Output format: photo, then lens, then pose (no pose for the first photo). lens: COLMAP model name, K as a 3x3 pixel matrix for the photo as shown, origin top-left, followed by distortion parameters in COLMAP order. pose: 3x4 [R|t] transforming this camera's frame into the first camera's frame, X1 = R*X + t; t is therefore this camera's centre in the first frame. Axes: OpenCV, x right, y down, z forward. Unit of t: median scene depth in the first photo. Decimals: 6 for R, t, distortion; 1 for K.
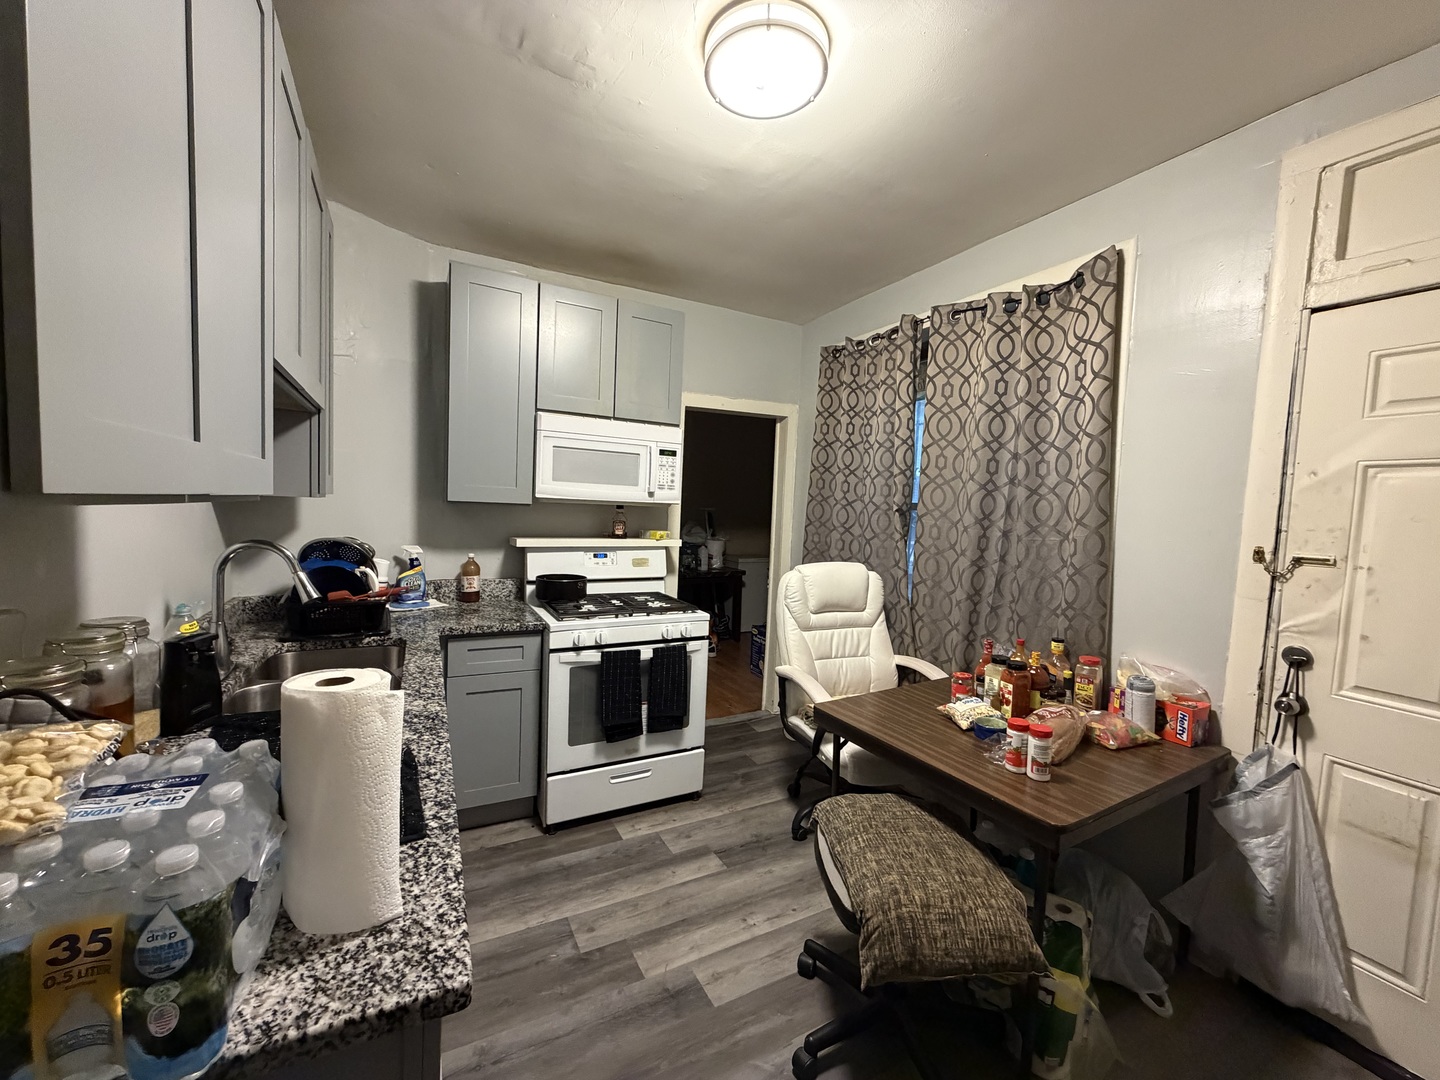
lens RADIAL K [[582.8, 0, 712.2], [0, 582.8, 540.4], [0, 0, 1]] dist [0.002198, 0.000069]
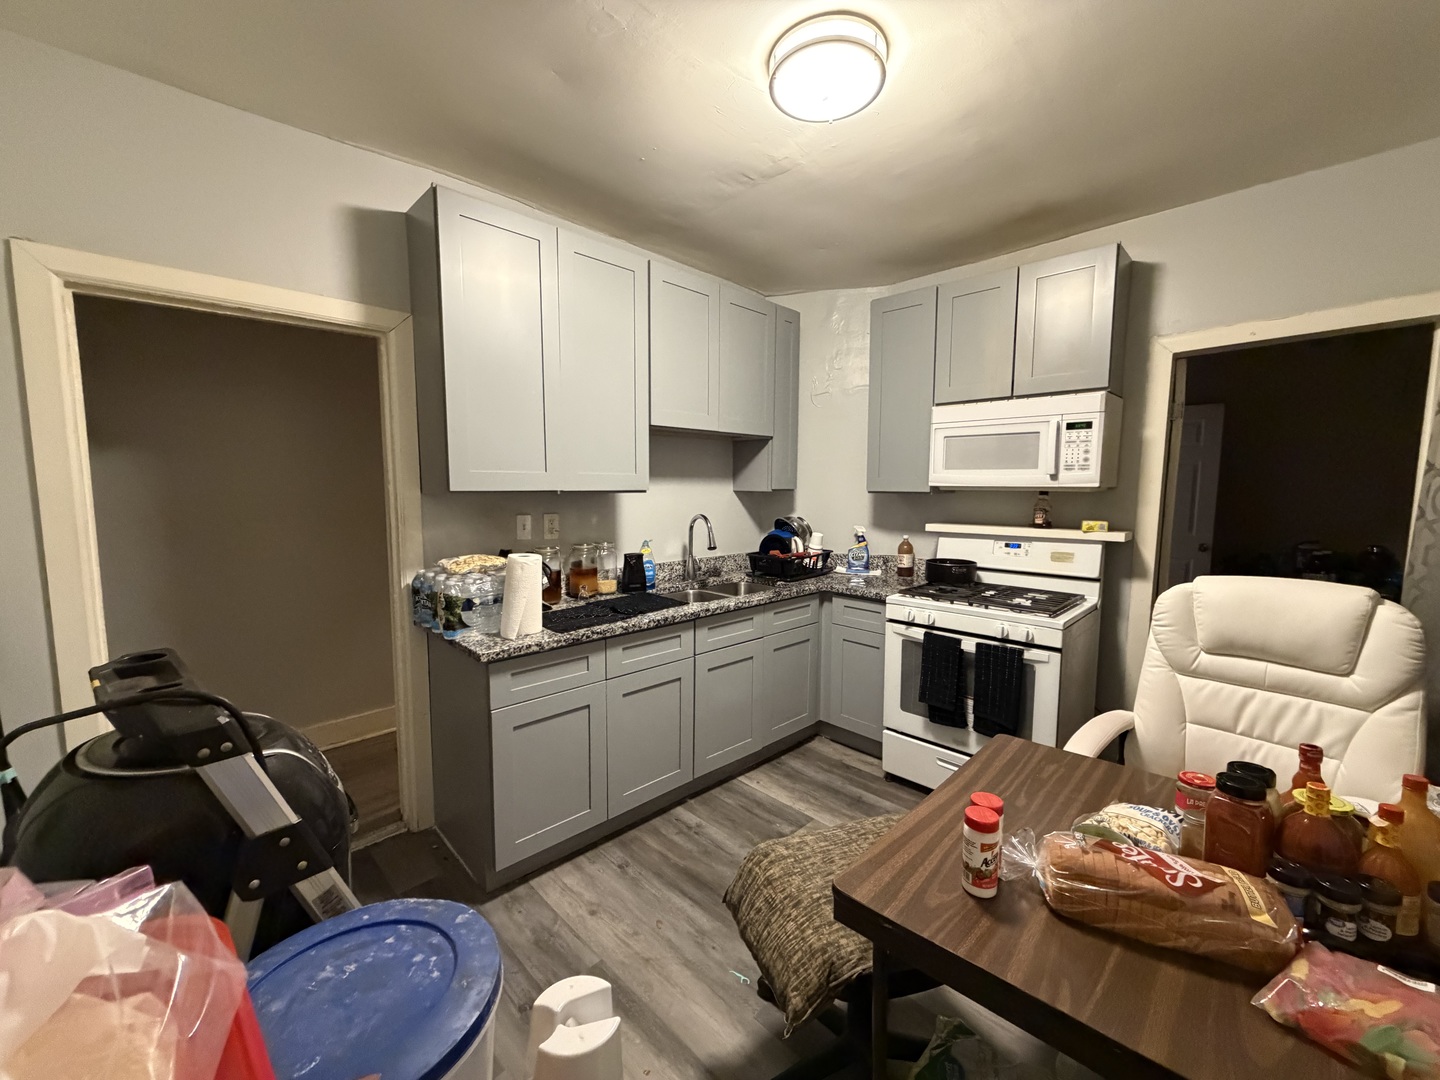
lens RADIAL K [[582.8, 0, 712.2], [0, 582.8, 540.4], [0, 0, 1]] dist [0.002198, 0.000069]
pose [[0.277340, 0.052743, -0.959323, 0.637877], [-0.047275, 0.998032, 0.041205, 0.002576], [0.959608, 0.033924, 0.279288, 0.304851]]
